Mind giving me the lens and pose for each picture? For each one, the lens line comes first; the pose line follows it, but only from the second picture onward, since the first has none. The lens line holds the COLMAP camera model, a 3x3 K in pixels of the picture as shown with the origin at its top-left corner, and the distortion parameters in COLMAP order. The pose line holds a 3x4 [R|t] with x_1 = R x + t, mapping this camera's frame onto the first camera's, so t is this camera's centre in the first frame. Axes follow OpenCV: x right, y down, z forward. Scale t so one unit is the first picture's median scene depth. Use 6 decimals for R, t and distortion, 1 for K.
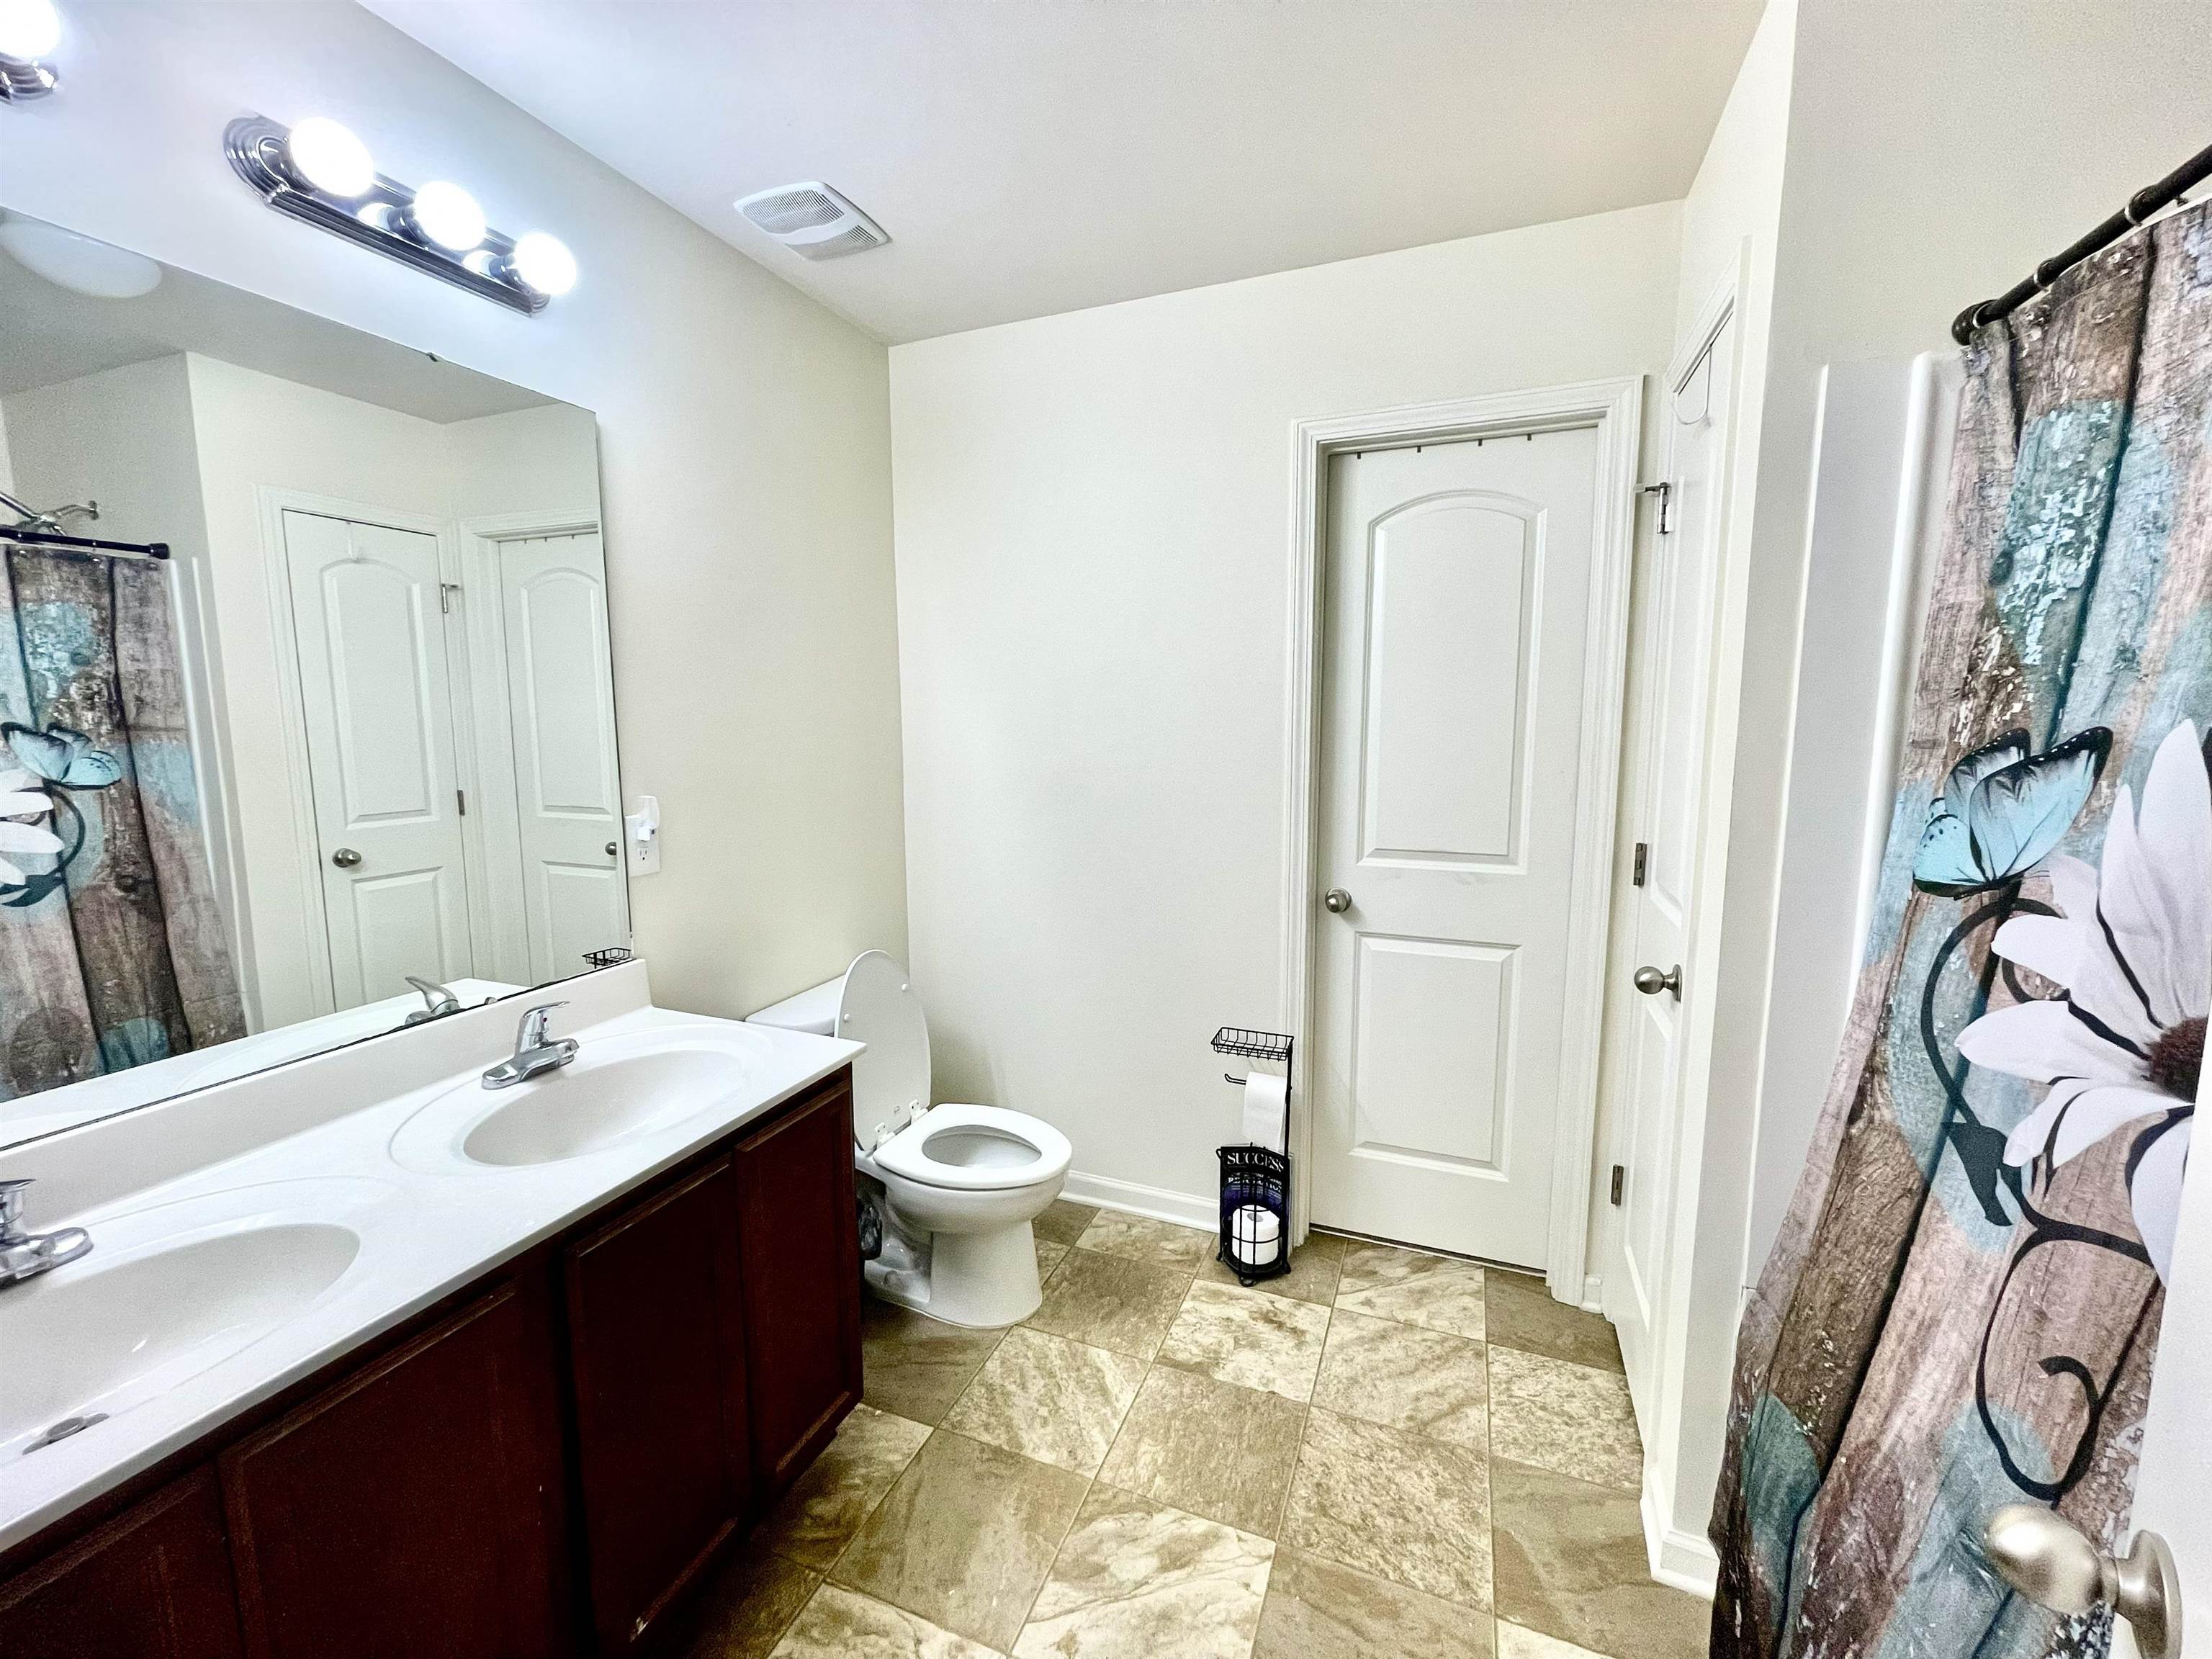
lens RADIAL K [[894.3, 0, 1109.0], [0, 894.3, 826.4], [0, 0, 1]] dist [-0.000229, -0.001019]
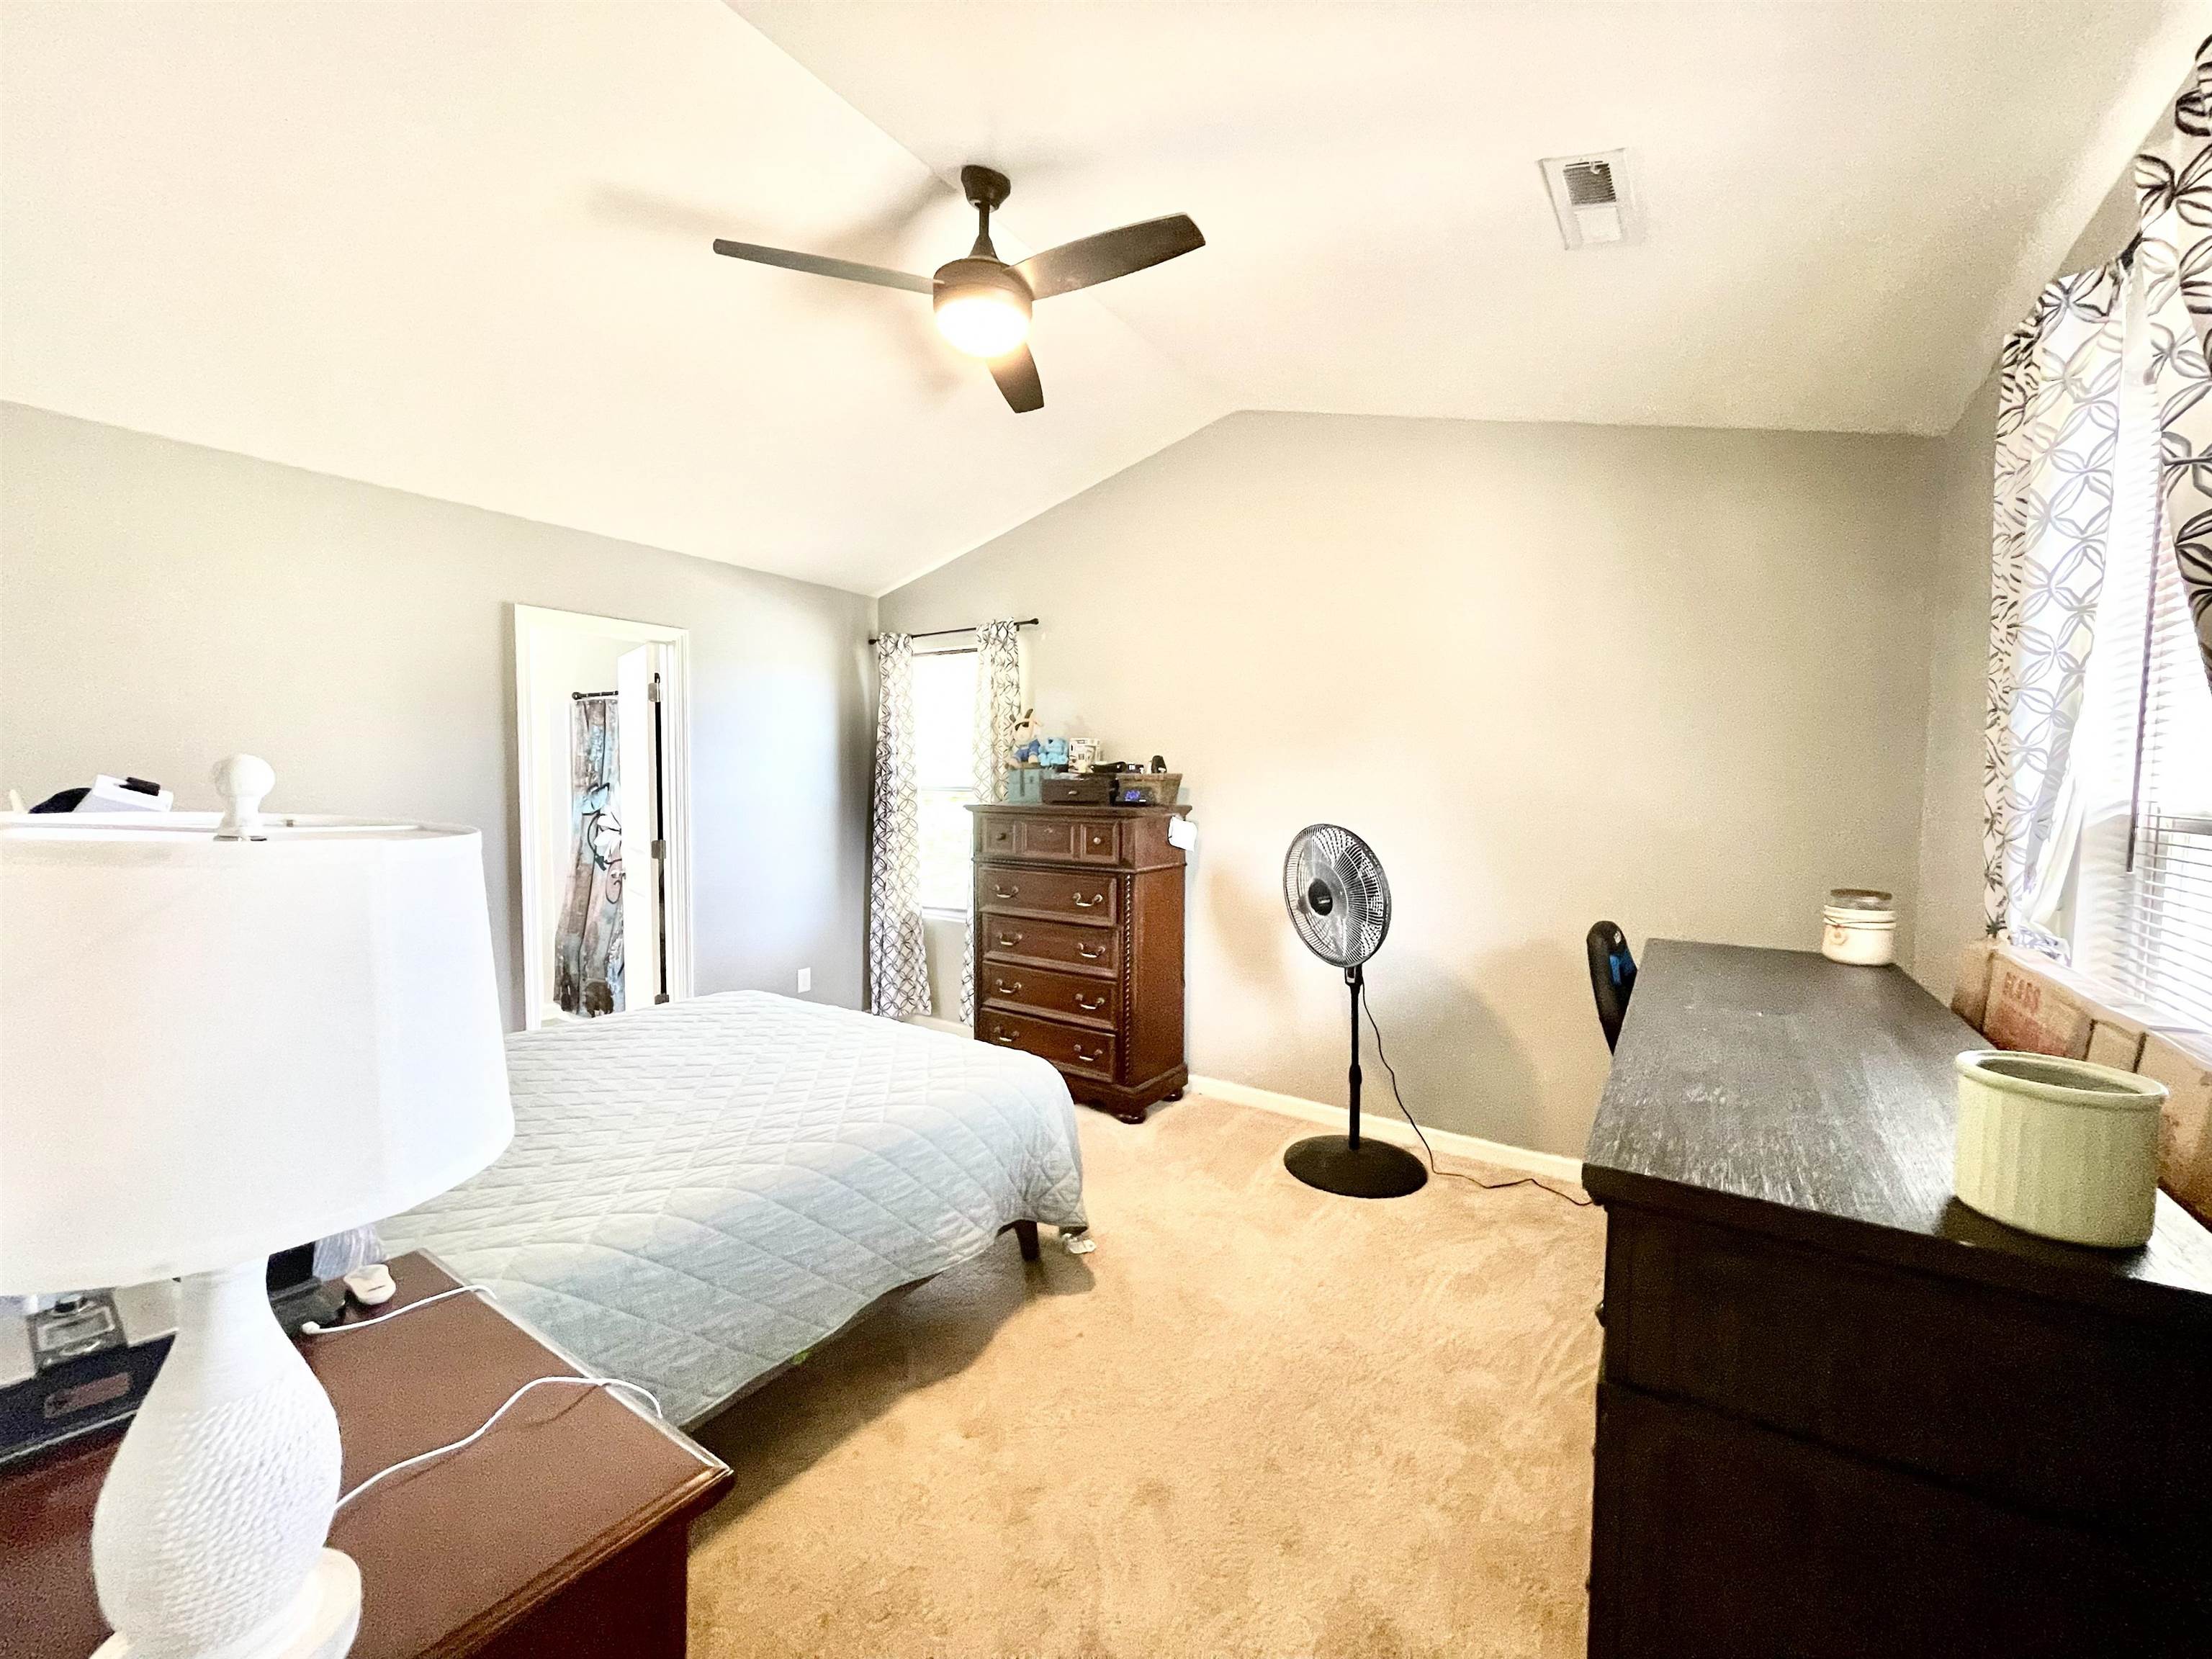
lens RADIAL K [[894.3, 0, 1108.0], [0, 894.3, 835.2], [0, 0, 1]] dist [-0.000229, -0.001019]
pose [[0.217726, -0.050308, 0.974713, -3.550354], [0.110049, 0.993568, 0.026699, 0.395937], [-0.969786, 0.101453, 0.221862, -3.132151]]
